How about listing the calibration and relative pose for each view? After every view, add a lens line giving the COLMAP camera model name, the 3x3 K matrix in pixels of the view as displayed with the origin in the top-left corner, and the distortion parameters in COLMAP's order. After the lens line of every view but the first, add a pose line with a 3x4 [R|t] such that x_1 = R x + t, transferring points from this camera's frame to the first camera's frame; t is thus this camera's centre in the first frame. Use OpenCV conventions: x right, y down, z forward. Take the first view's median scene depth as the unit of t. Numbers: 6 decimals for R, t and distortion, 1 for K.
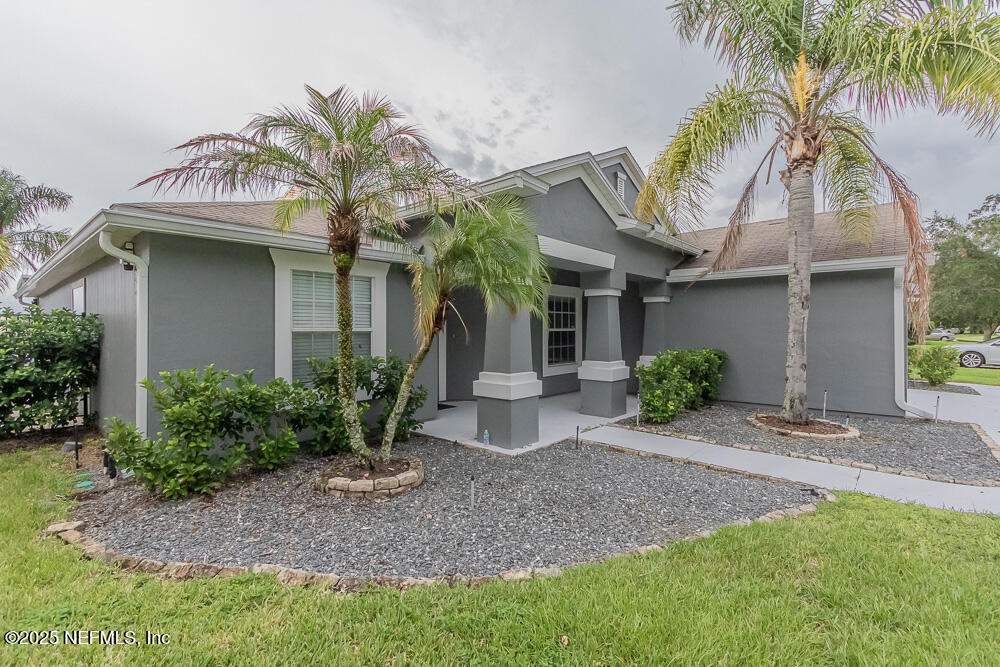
lens RADIAL K [[464.7, 0, 494.5], [0, 464.7, 328.3], [0, 0, 1]] dist [-0.010646, -0.000189]
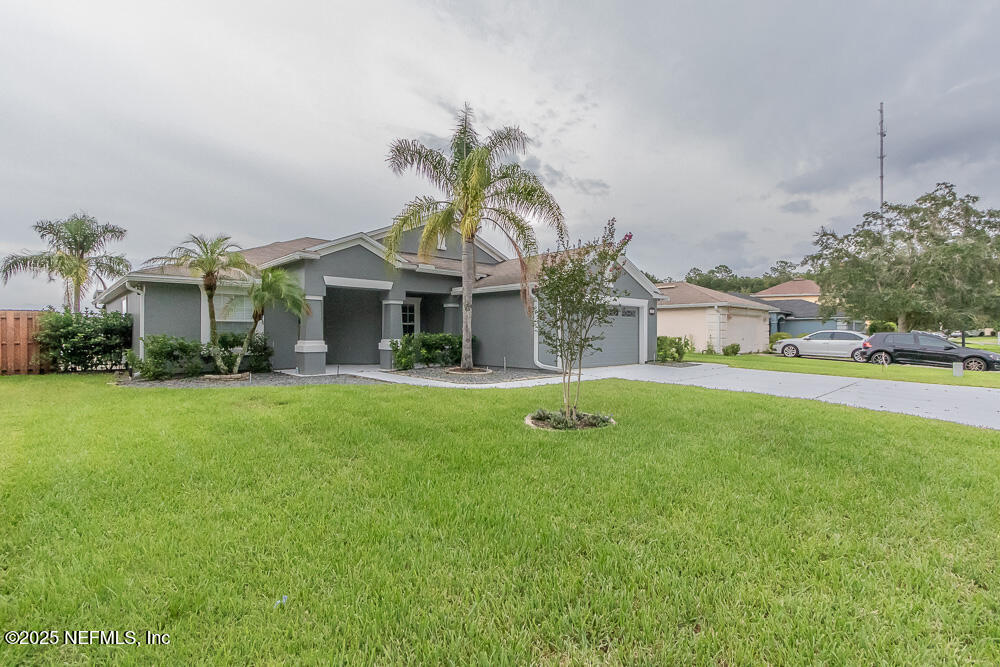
lens RADIAL K [[464.7, 0, 502.0], [0, 464.7, 336.1], [0, 0, 1]] dist [-0.010646, -0.000189]
pose [[0.997166, 0.004115, -0.075116, 0.974549], [-0.003217, 0.999922, 0.012064, 0.041127], [0.075160, -0.011788, 0.997102, -0.962537]]
